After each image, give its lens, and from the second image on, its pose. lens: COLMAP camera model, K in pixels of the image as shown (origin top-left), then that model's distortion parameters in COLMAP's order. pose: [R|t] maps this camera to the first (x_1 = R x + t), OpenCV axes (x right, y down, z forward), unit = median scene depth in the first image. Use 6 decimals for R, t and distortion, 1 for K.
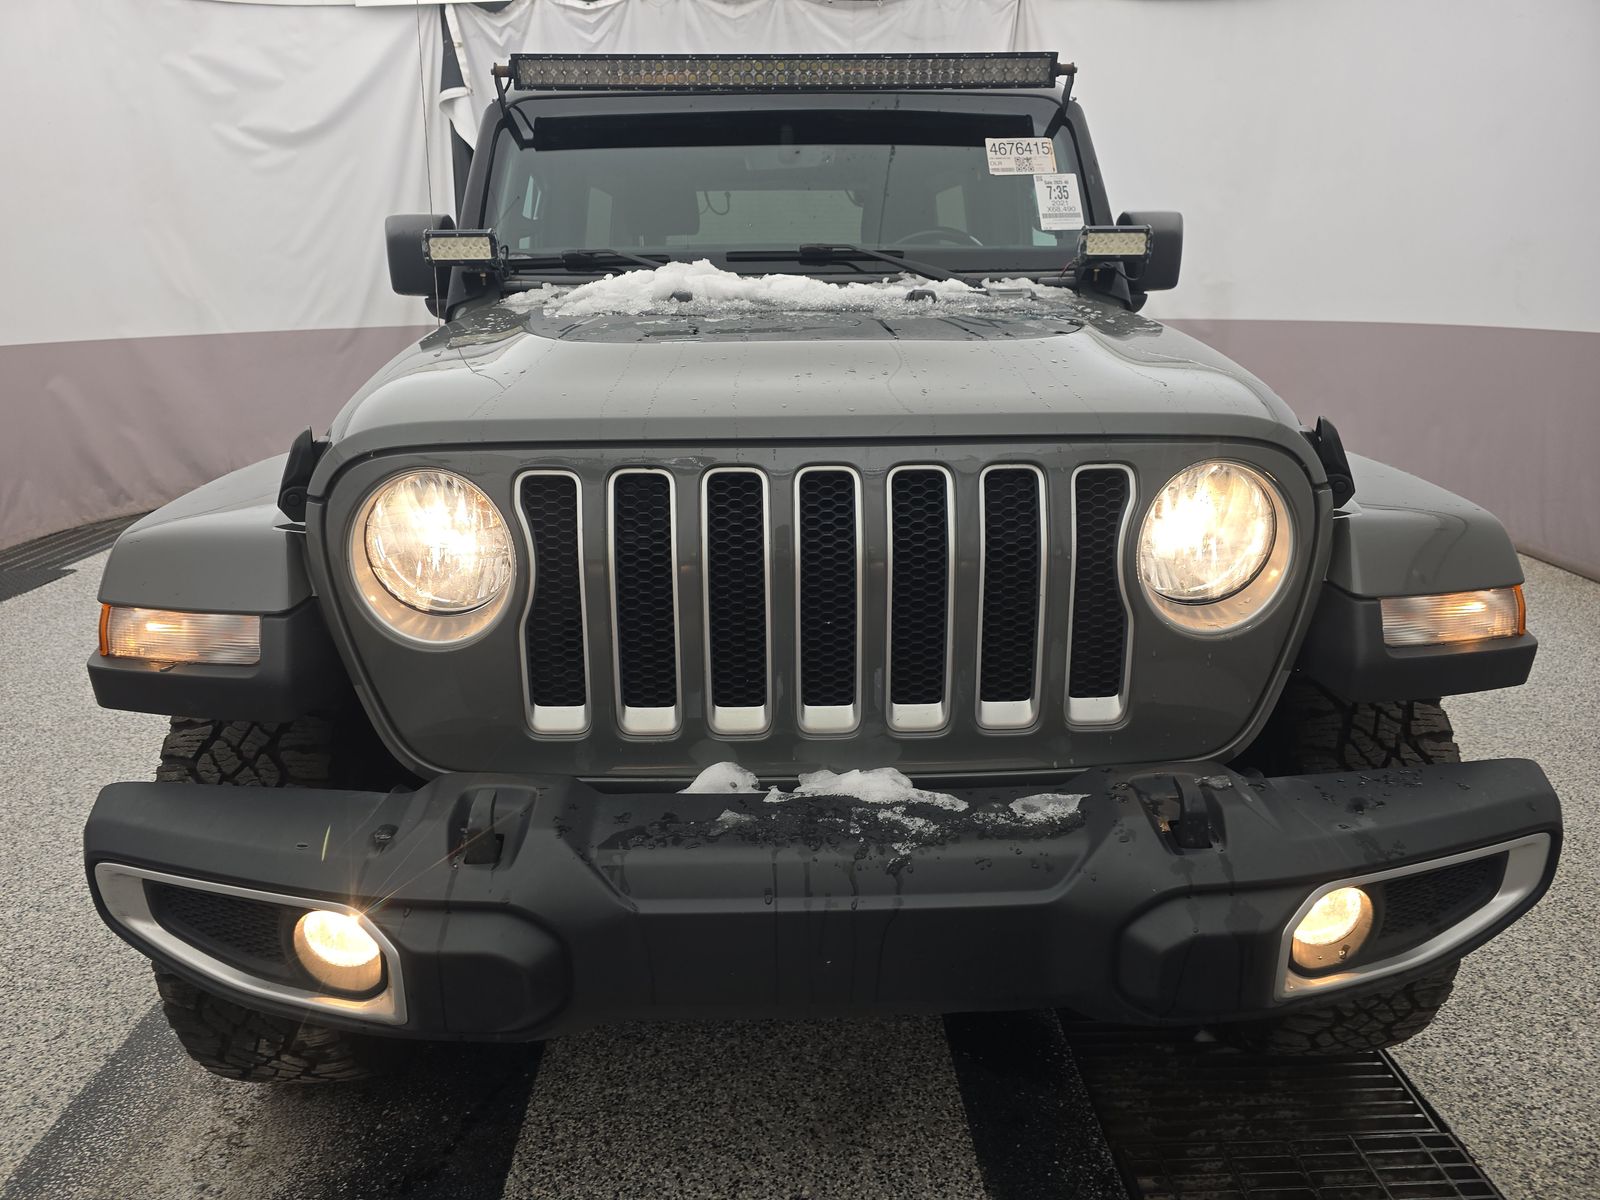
lens RADIAL K [[1068.0, 0, 800.0], [0, 1068.0, 600.0], [0, 0, 1]] dist [0.001603, -0.003188]
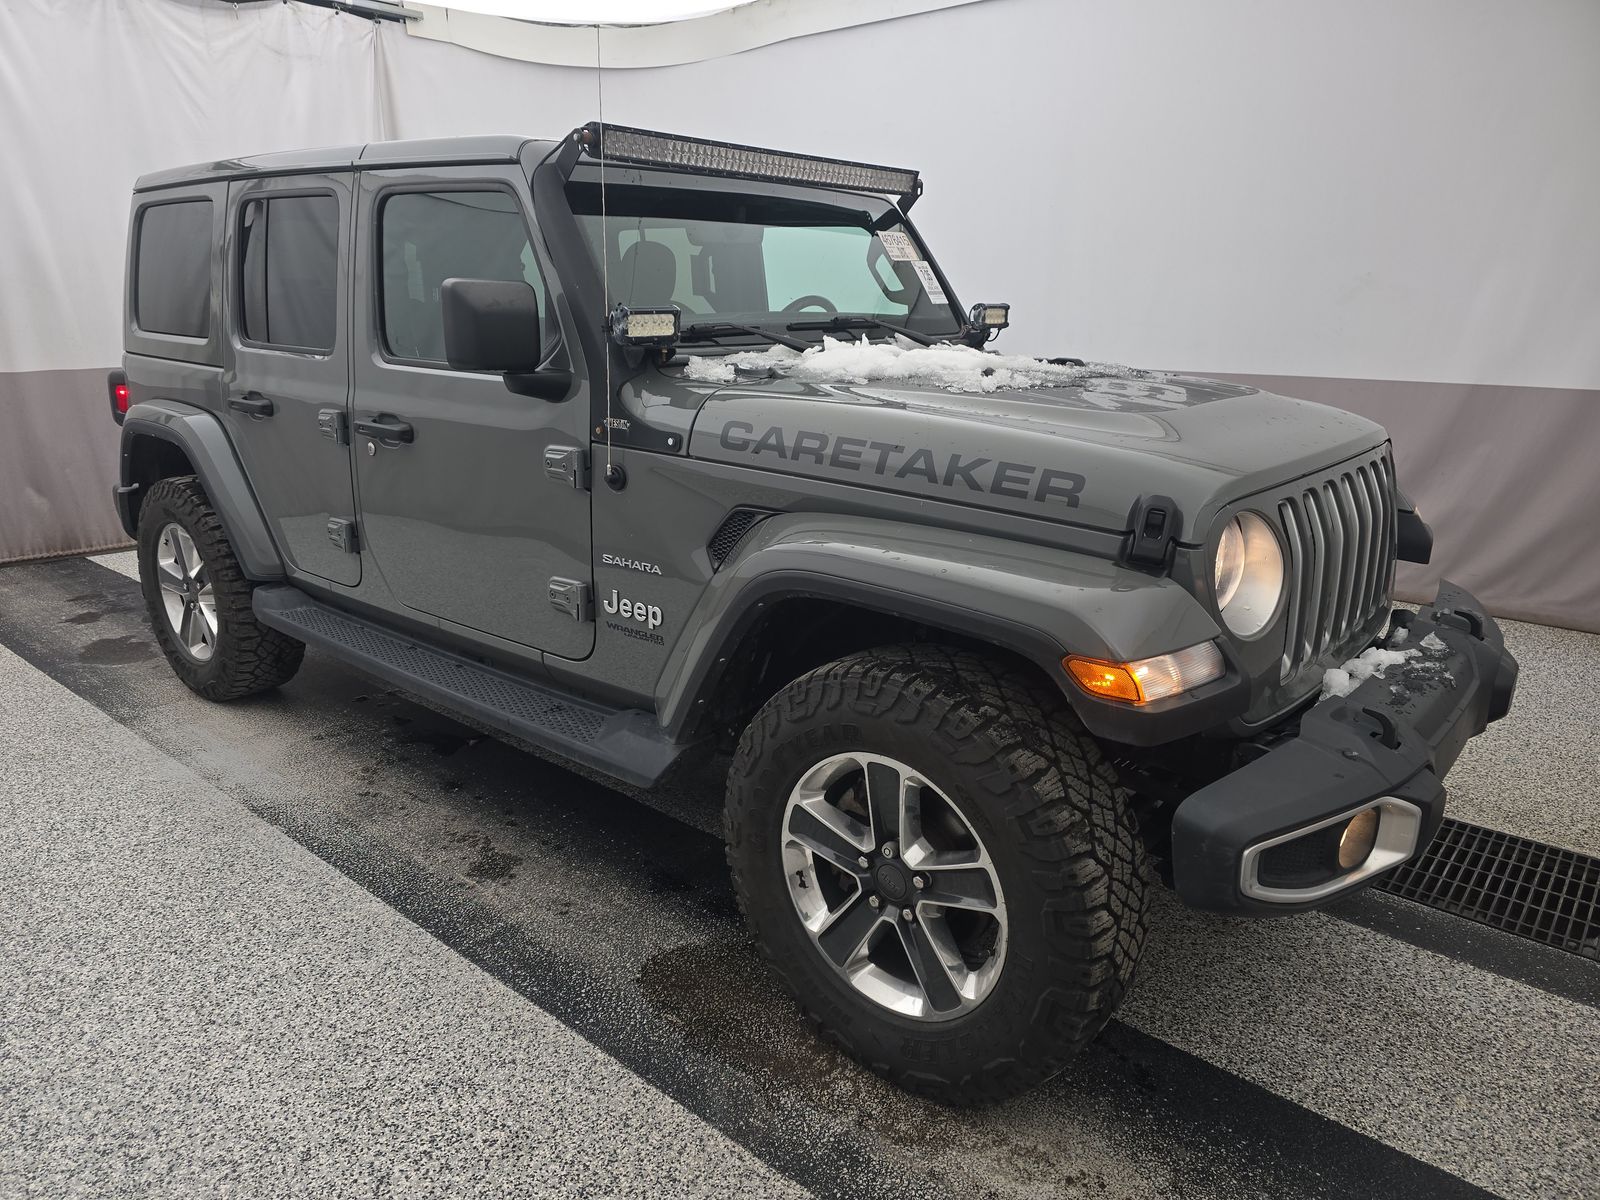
lens RADIAL K [[1068.0, 0, 800.0], [0, 1068.0, 600.0], [0, 0, 1]] dist [0.001603, -0.003188]
pose [[0.677658, -0.191226, 0.710079, -0.895463], [0.199426, 0.977202, 0.072842, -0.116640], [-0.707820, 0.092246, 0.700344, 0.220301]]
